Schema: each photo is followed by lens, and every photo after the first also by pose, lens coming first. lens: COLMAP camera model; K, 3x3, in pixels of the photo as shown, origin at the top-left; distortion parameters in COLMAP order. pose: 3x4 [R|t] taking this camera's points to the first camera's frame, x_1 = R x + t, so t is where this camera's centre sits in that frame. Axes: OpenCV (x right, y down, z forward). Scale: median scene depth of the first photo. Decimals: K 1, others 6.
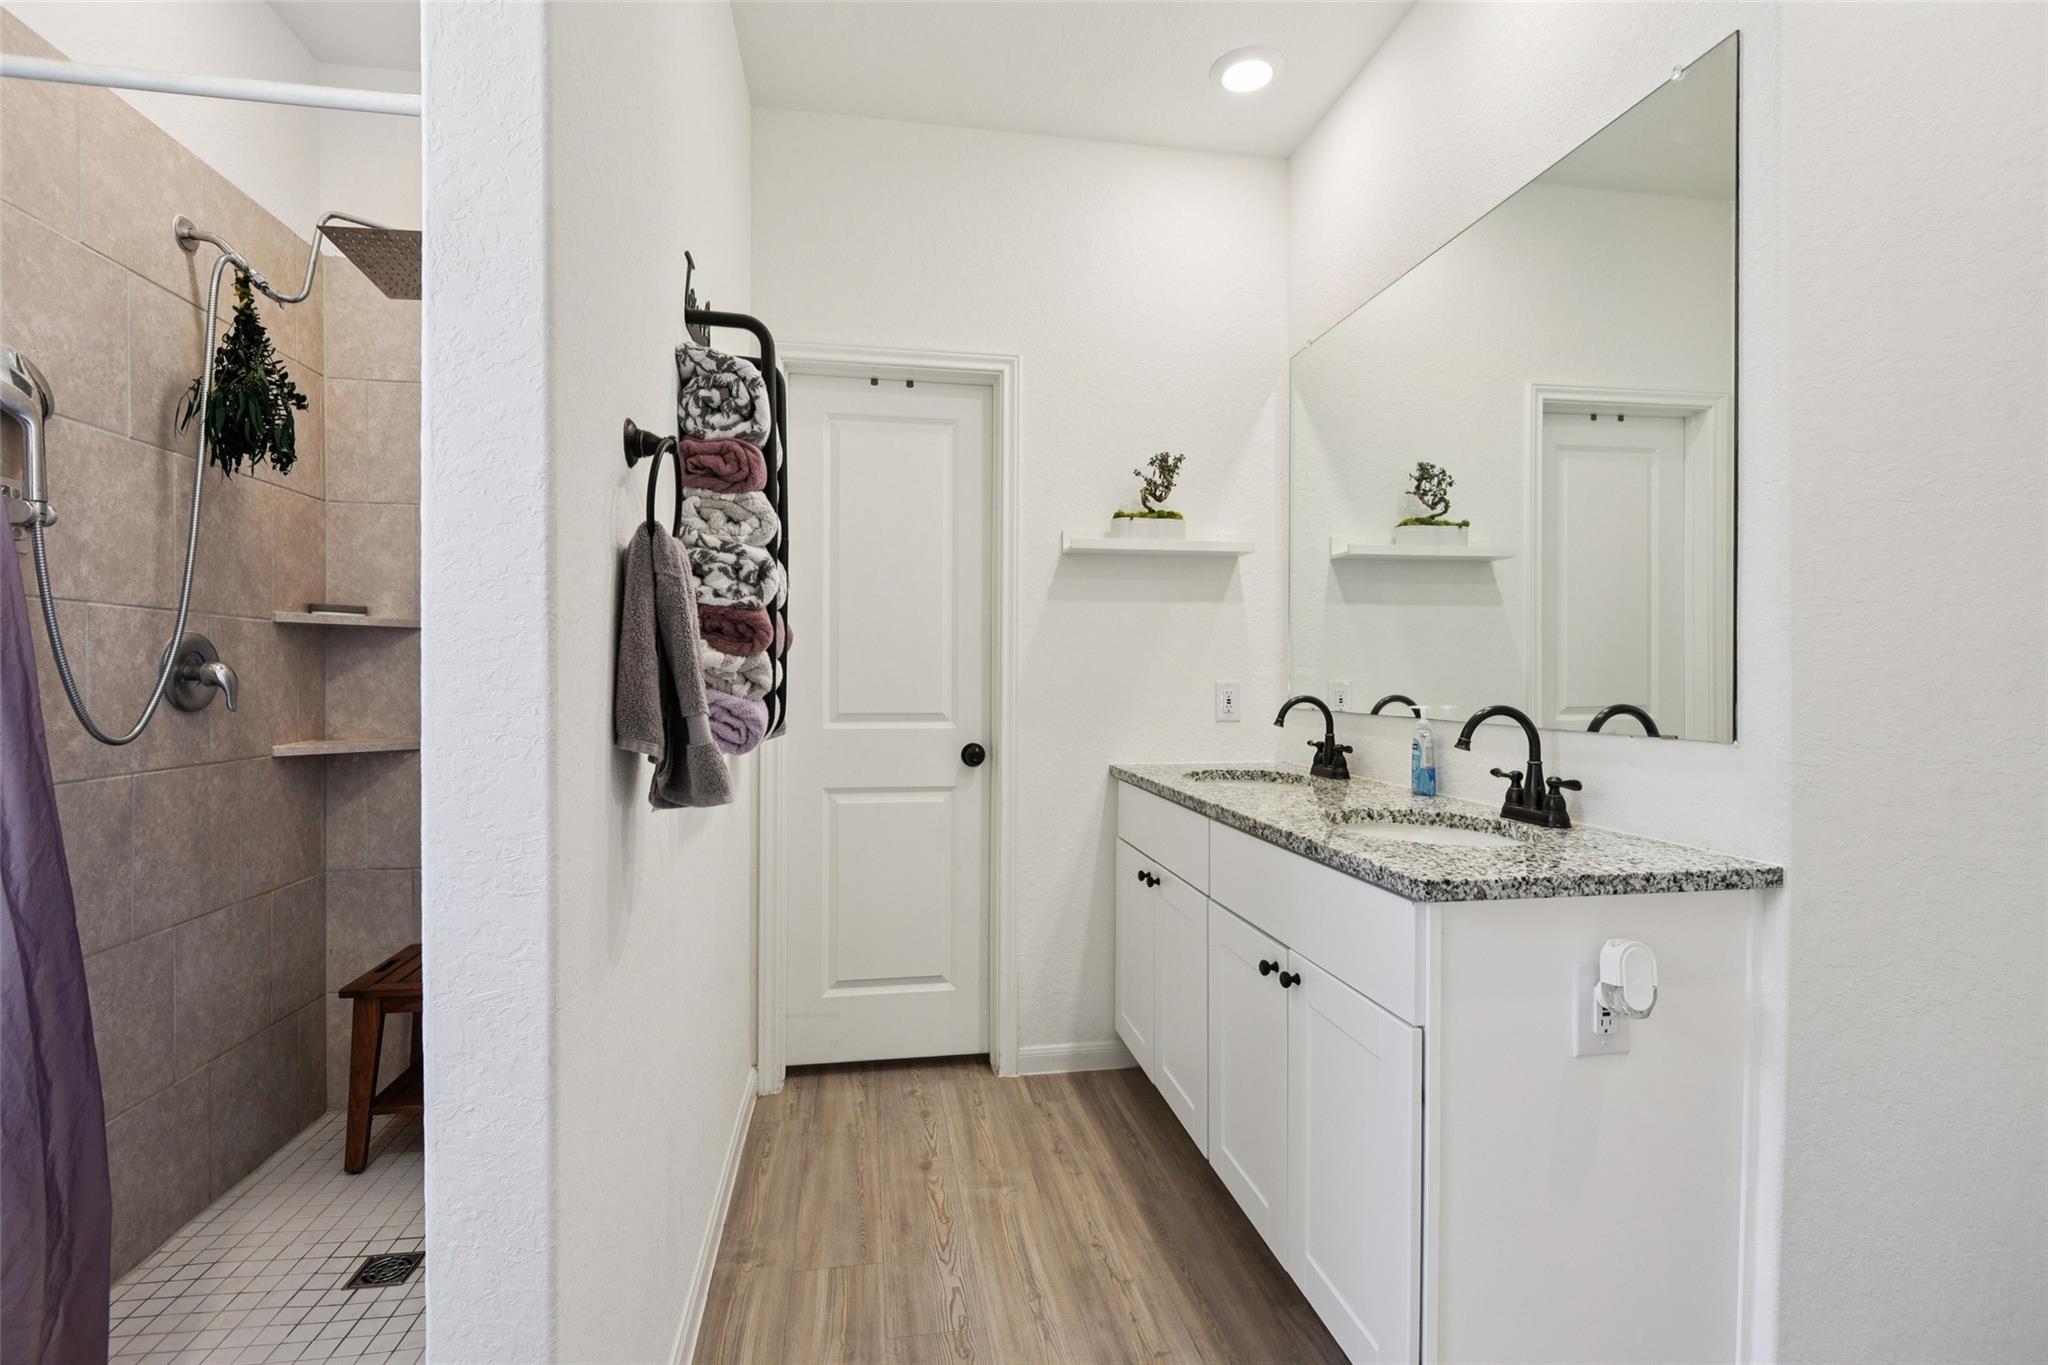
lens RADIAL K [[938.6, 0, 1021.8], [0, 938.6, 680.0], [0, 0, 1]] dist [0.011169, -0.007667]
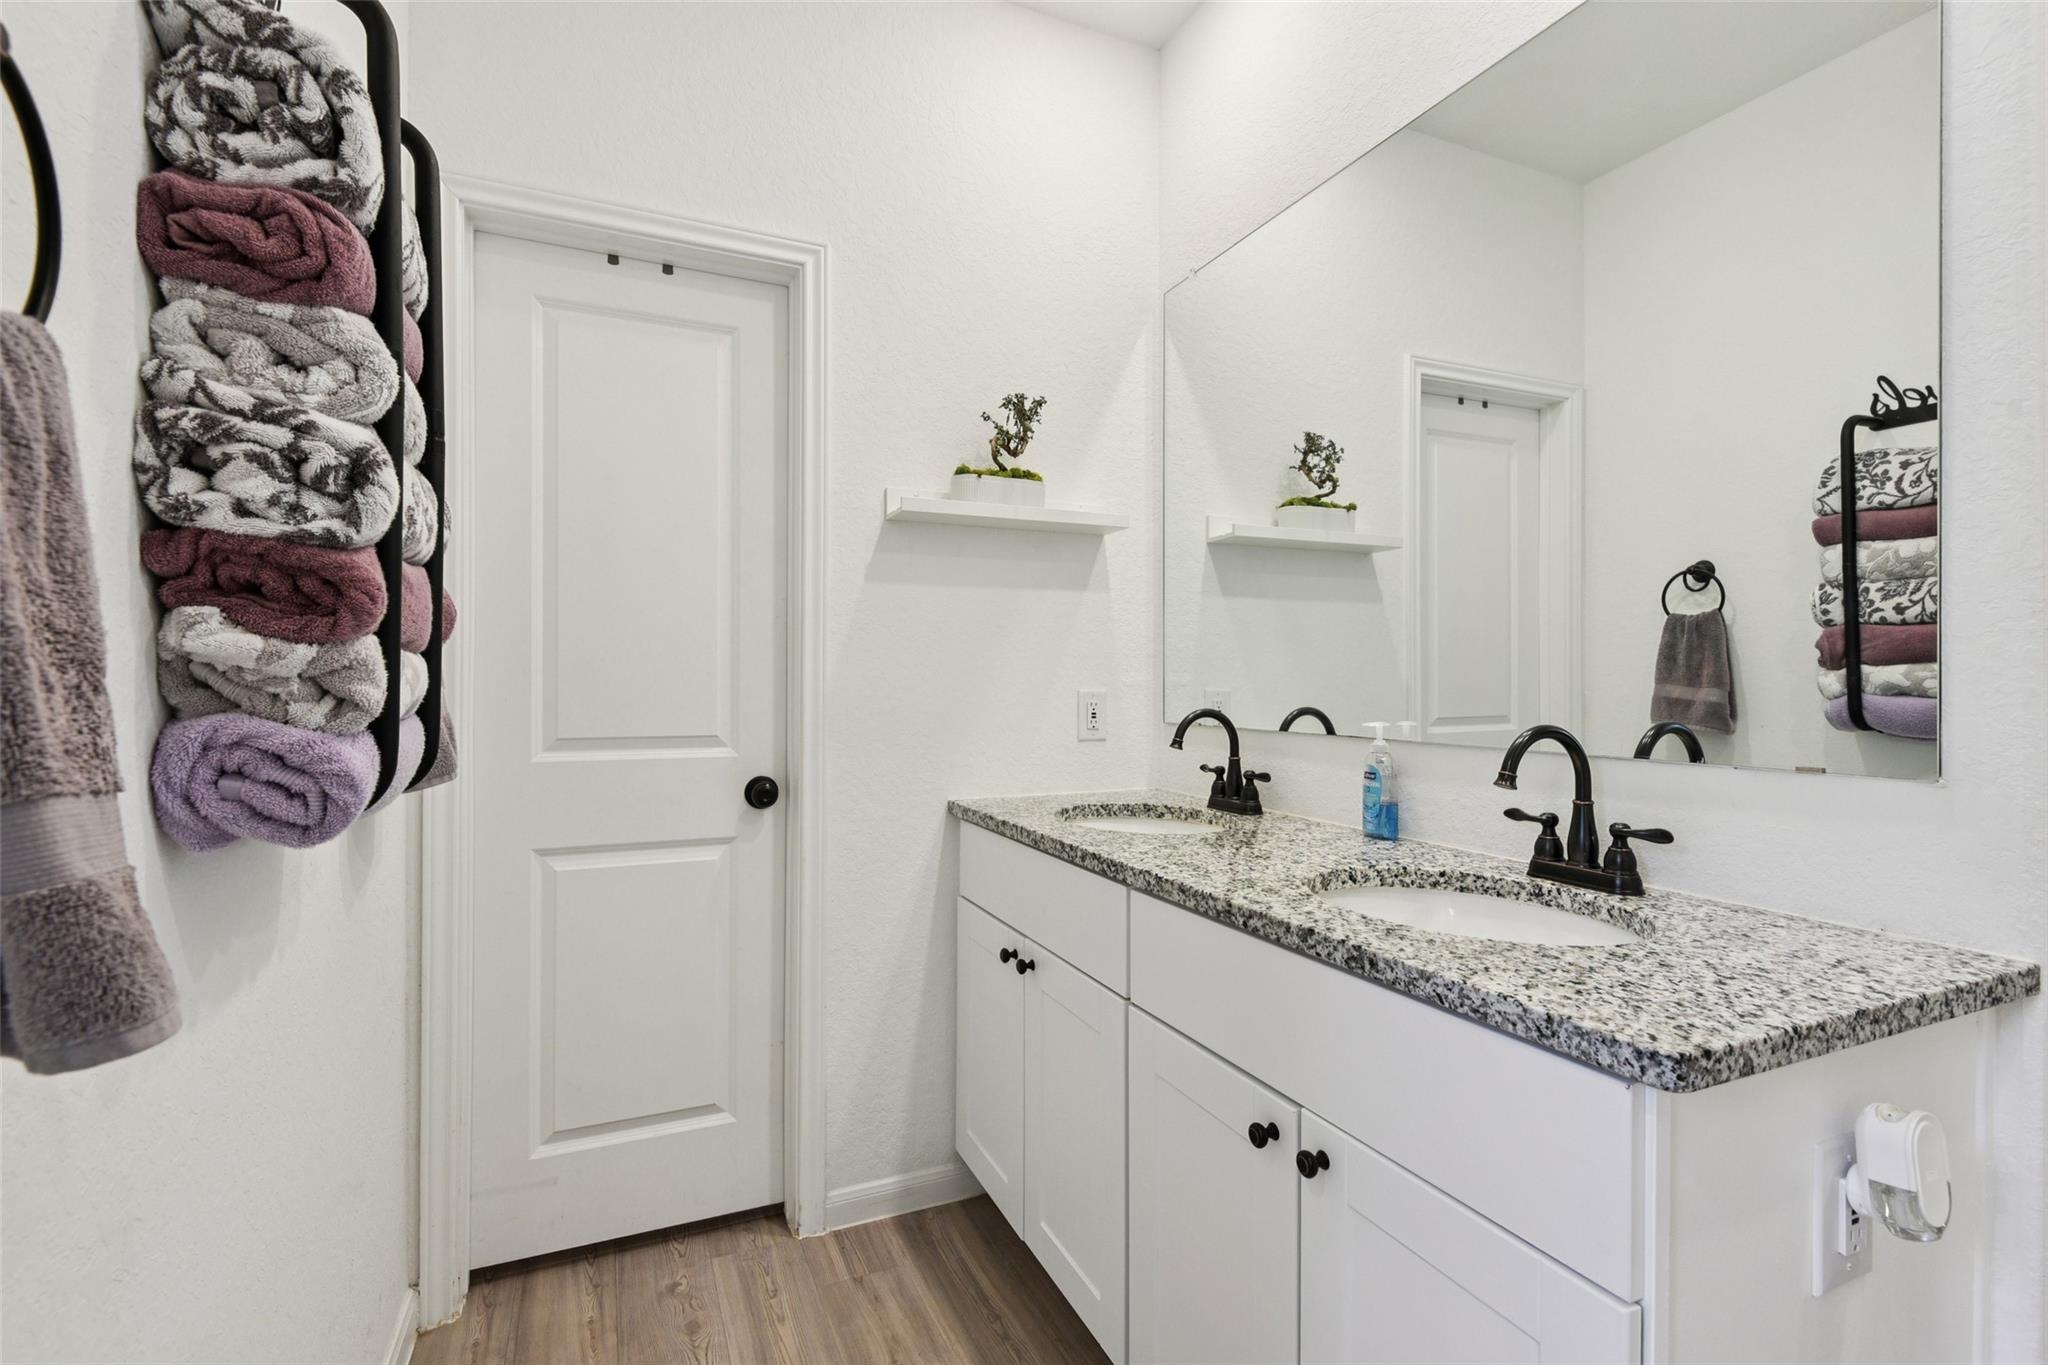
lens RADIAL K [[938.6, 0, 1024.4], [0, 938.6, 684.8], [0, 0, 1]] dist [0.011169, -0.007667]
pose [[0.968483, -0.000593, 0.249079, -0.037835], [0.001235, 0.999996, -0.002418, -0.001610], [-0.249077, 0.002649, 0.968480, 0.264259]]
